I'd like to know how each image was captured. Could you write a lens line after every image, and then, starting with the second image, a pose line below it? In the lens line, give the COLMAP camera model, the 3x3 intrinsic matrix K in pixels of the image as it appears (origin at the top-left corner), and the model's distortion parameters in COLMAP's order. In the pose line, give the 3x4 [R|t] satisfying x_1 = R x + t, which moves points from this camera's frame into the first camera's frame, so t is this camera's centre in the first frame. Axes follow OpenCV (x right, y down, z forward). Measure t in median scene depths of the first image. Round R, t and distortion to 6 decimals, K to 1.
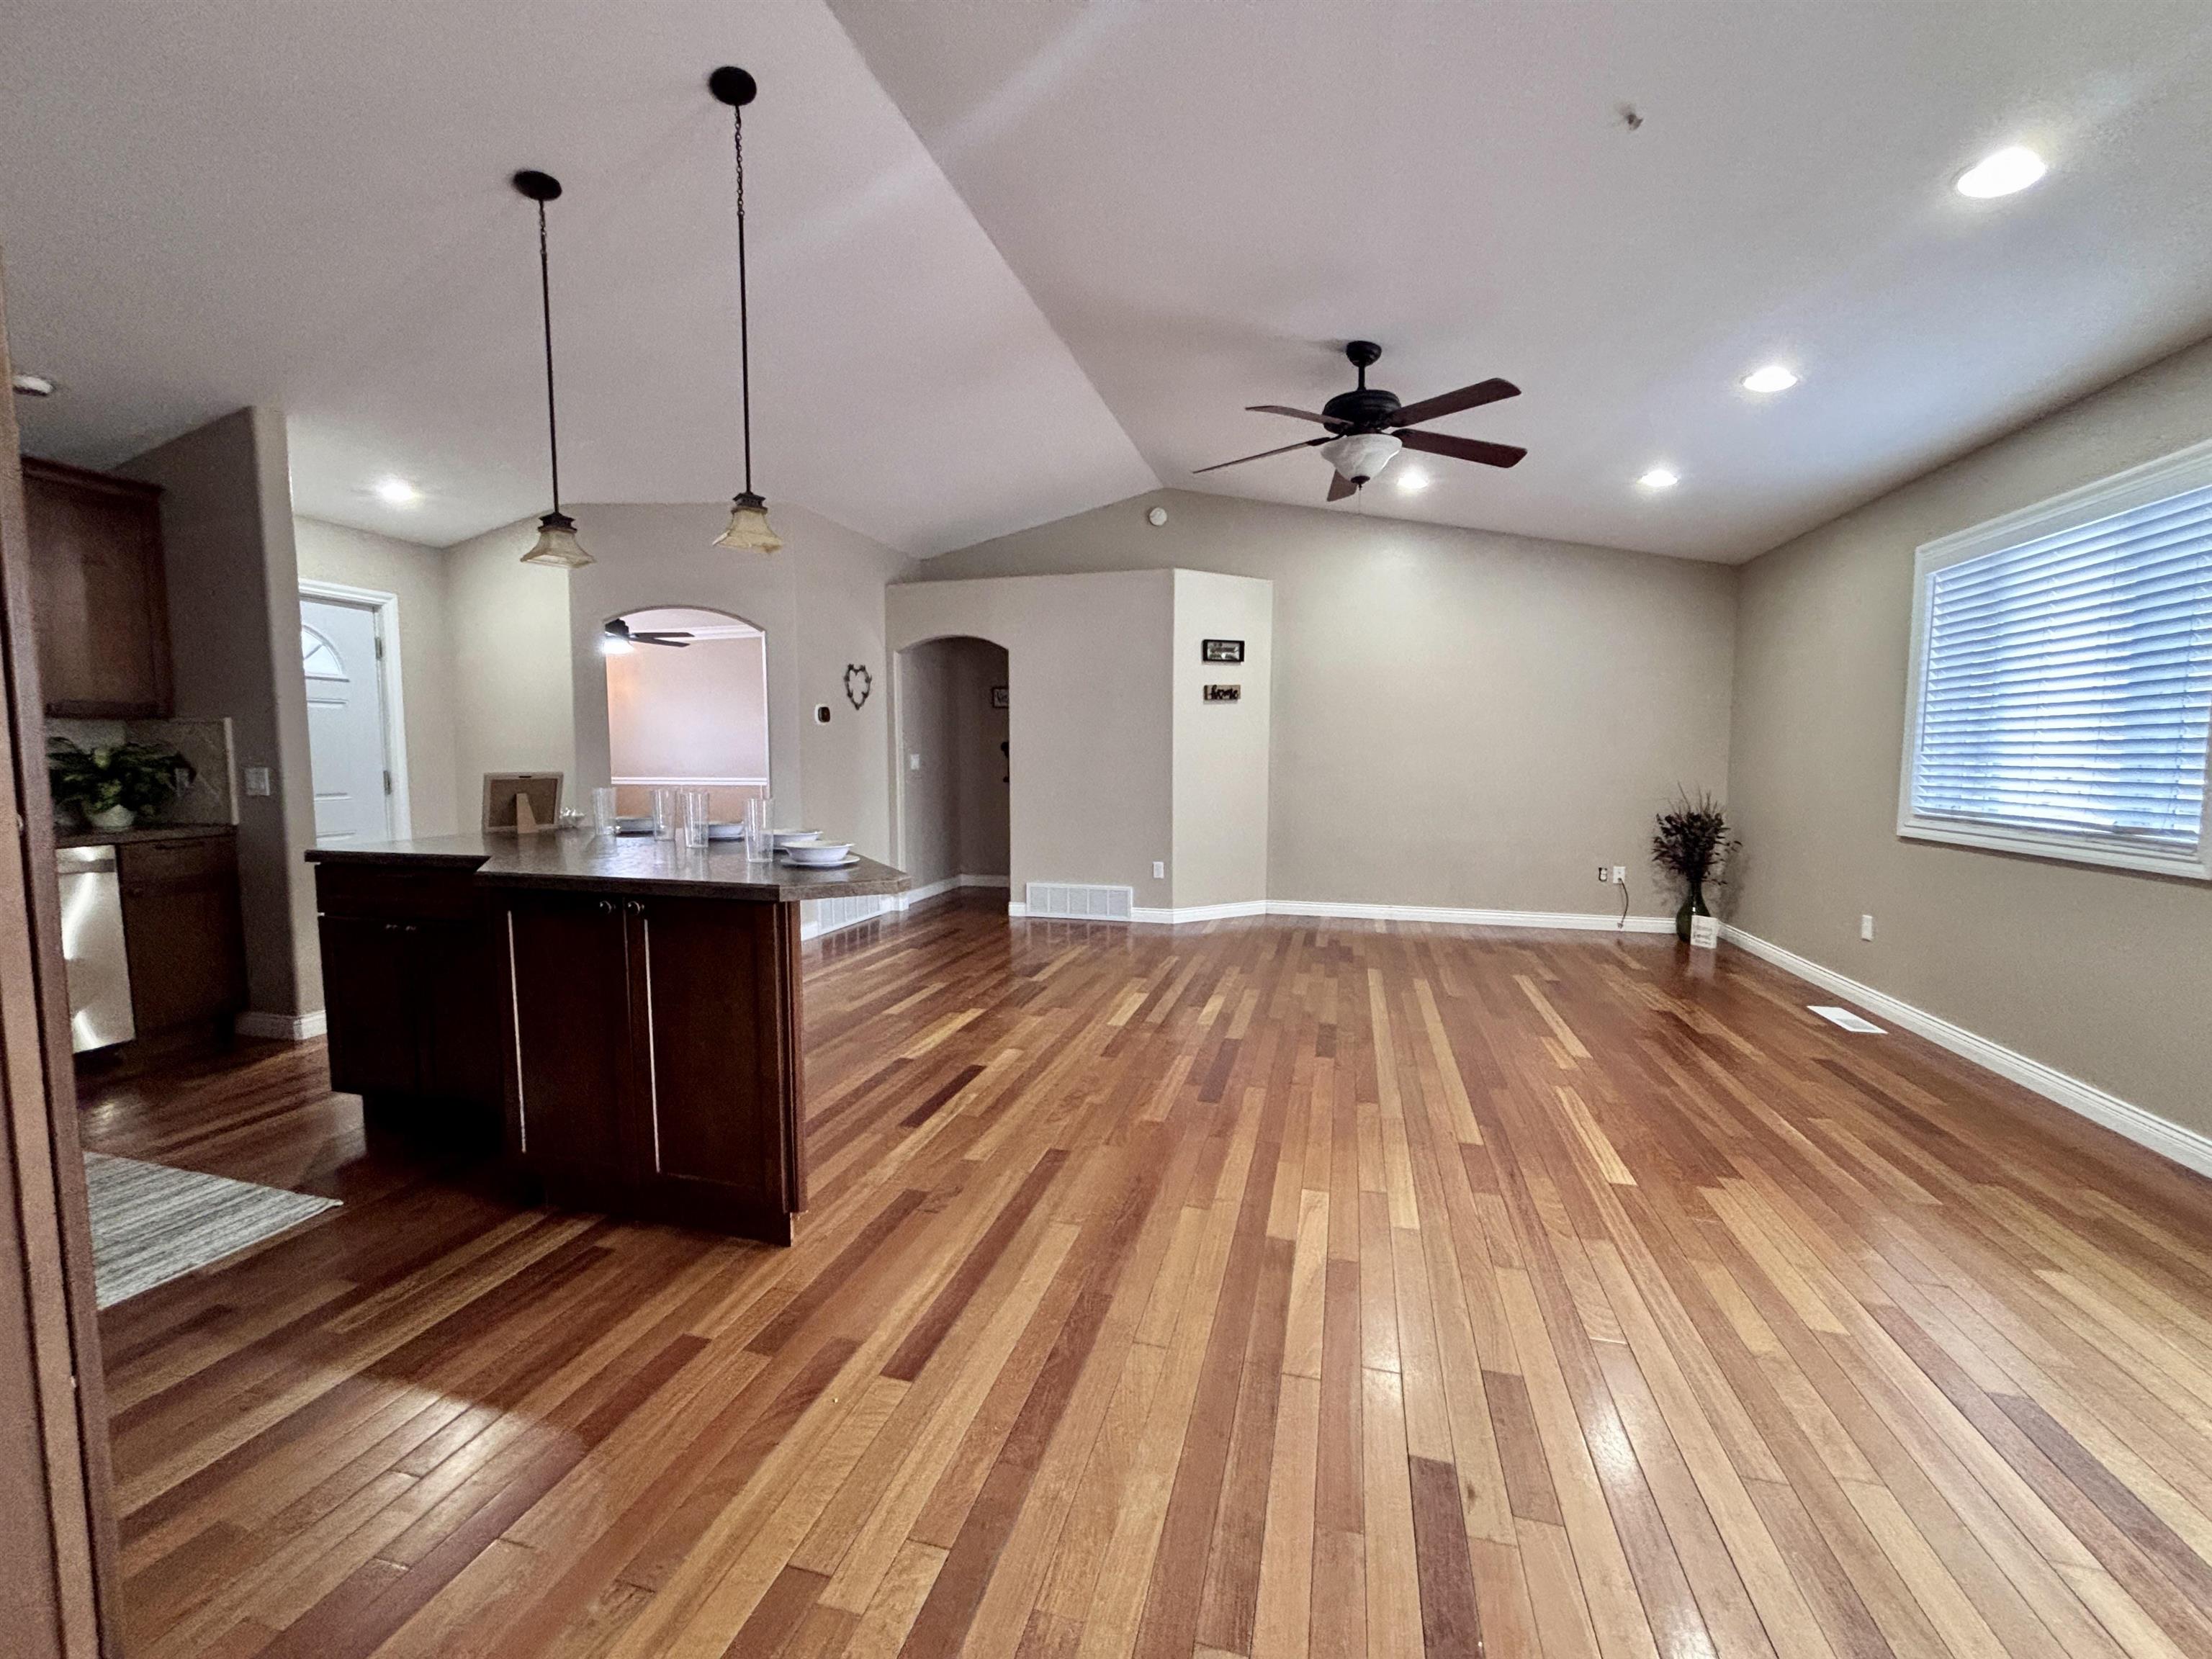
lens RADIAL K [[883.6, 0, 1111.0], [0, 883.6, 828.6], [0, 0, 1]] dist [0.001073, -0.004617]
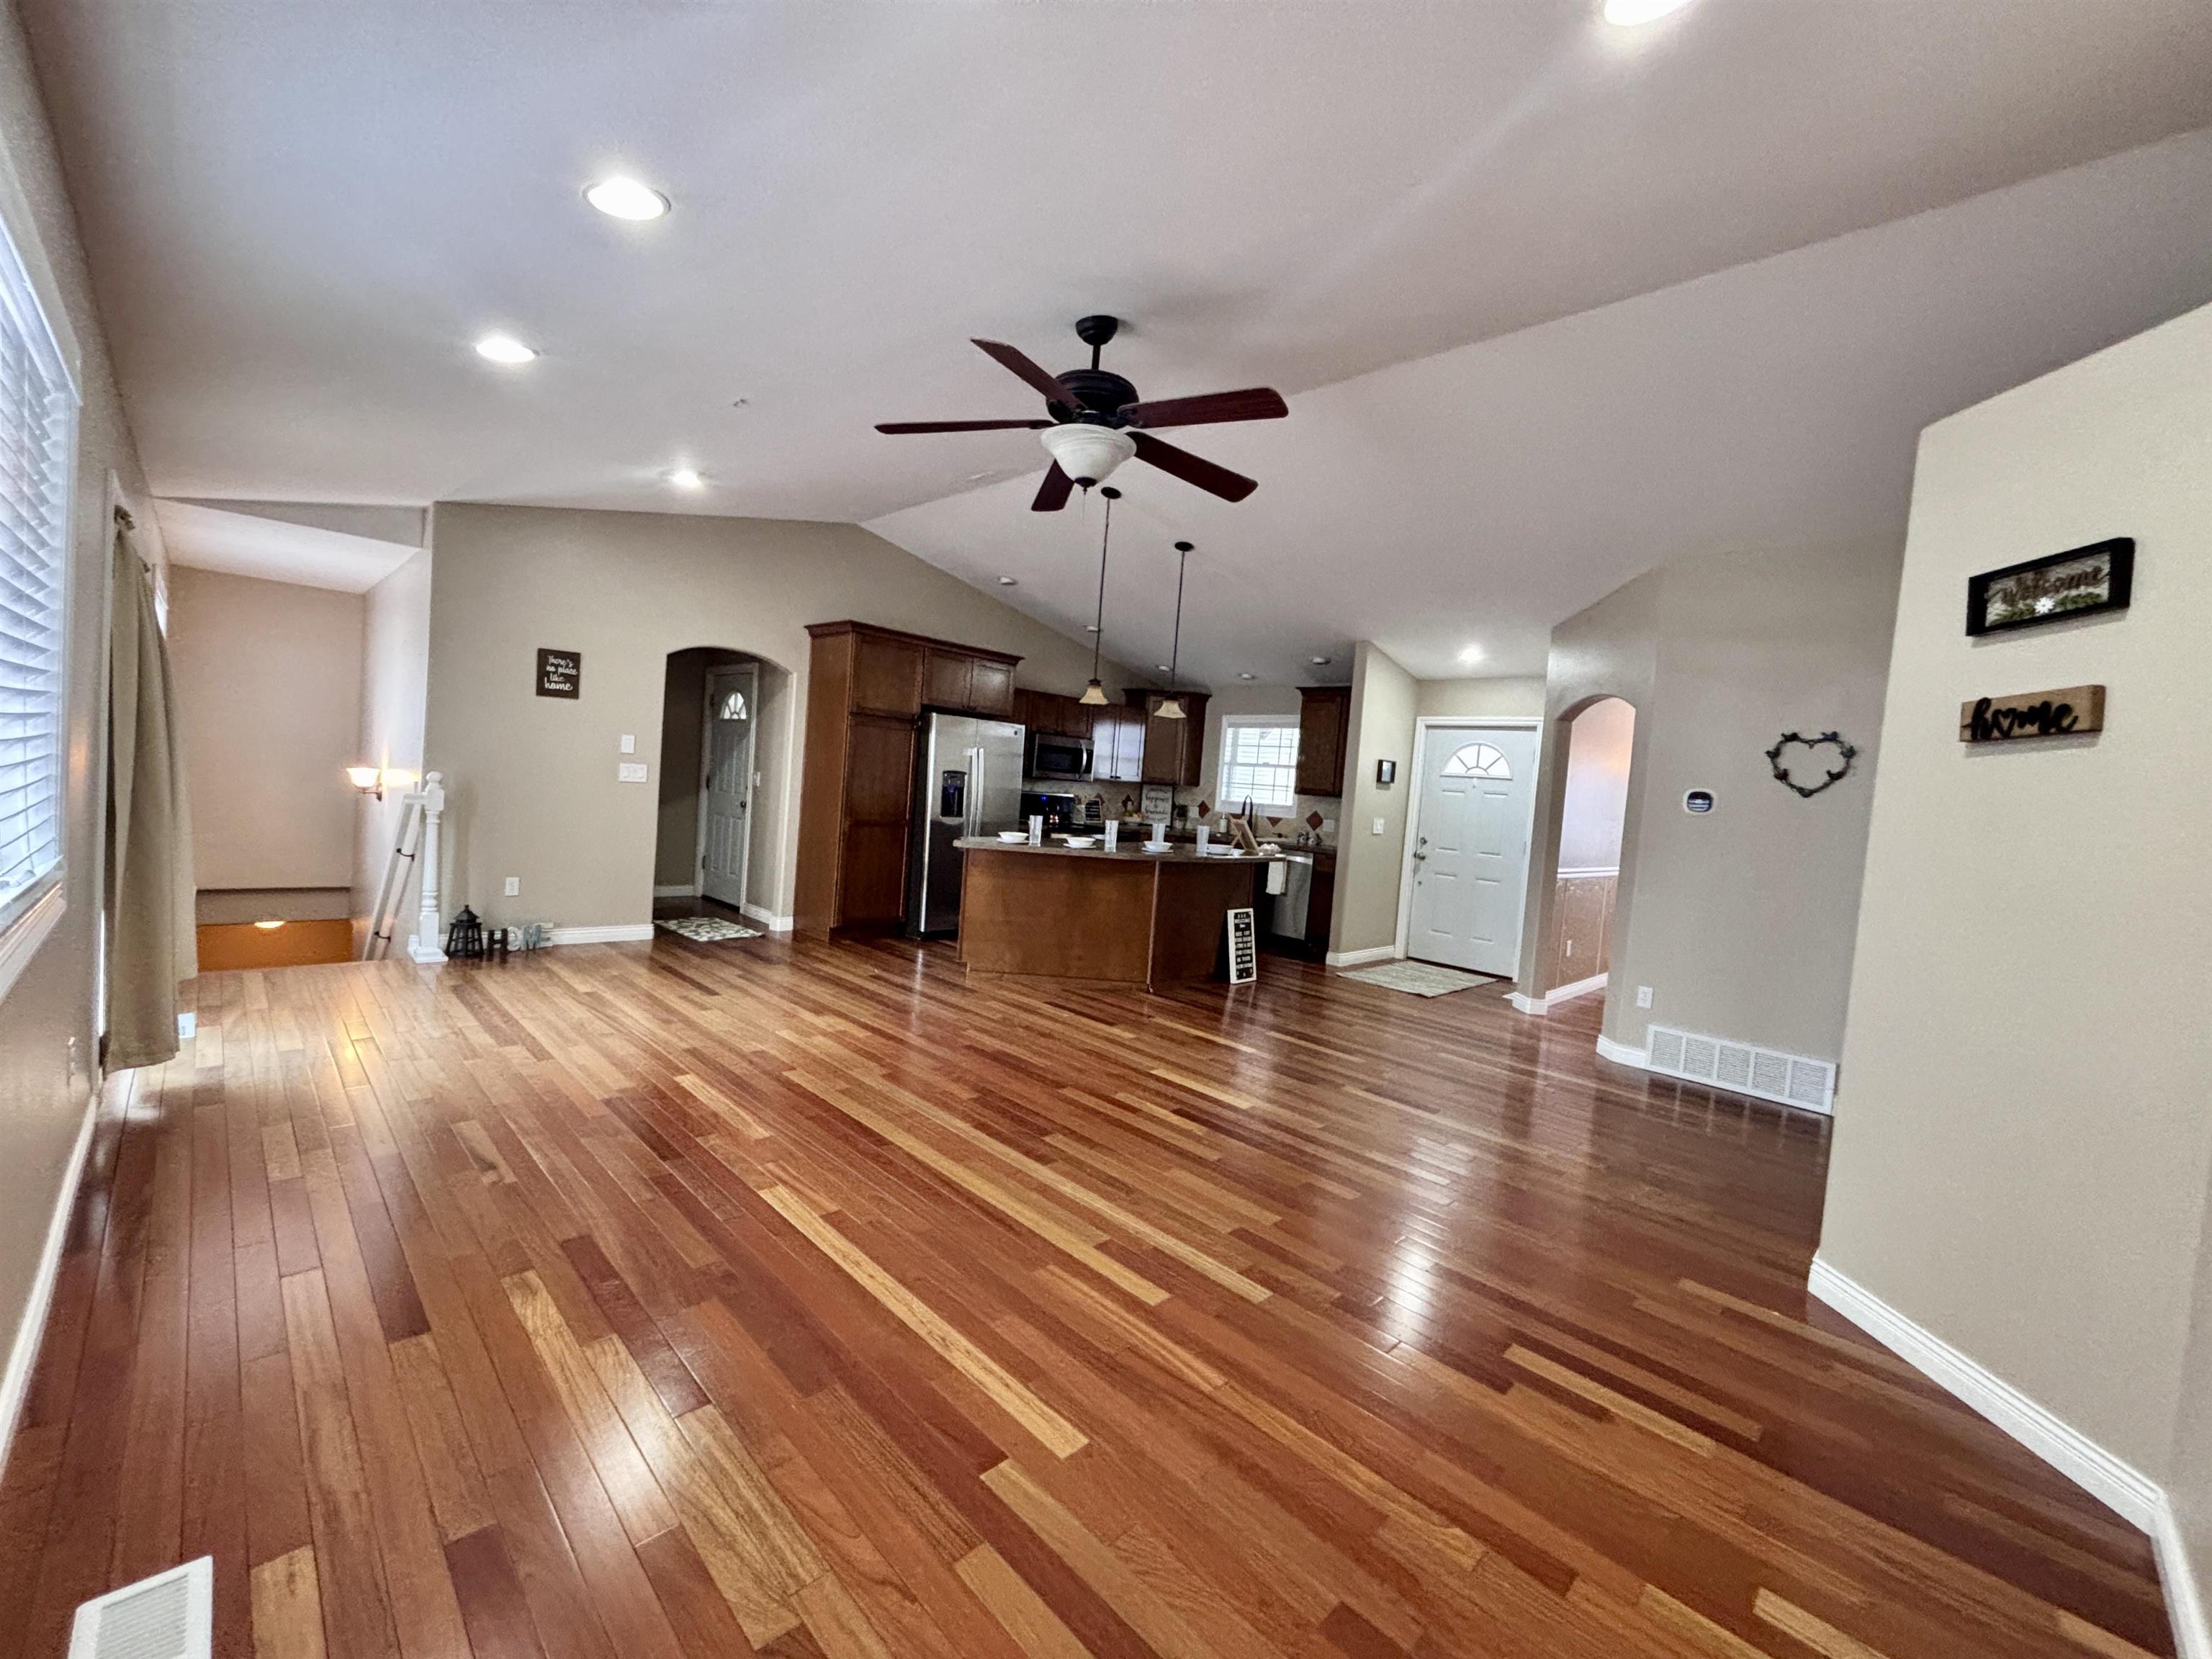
lens RADIAL K [[899.3, 0, 1101.5], [0, 899.3, 830.5], [0, 0, 1]] dist [0.008248, -0.000551]
pose [[-0.499060, 0.005709, -0.866549, 0.970934], [-0.151280, 0.984049, 0.093608, -0.150118], [0.853261, 0.177807, -0.490235, 1.433705]]
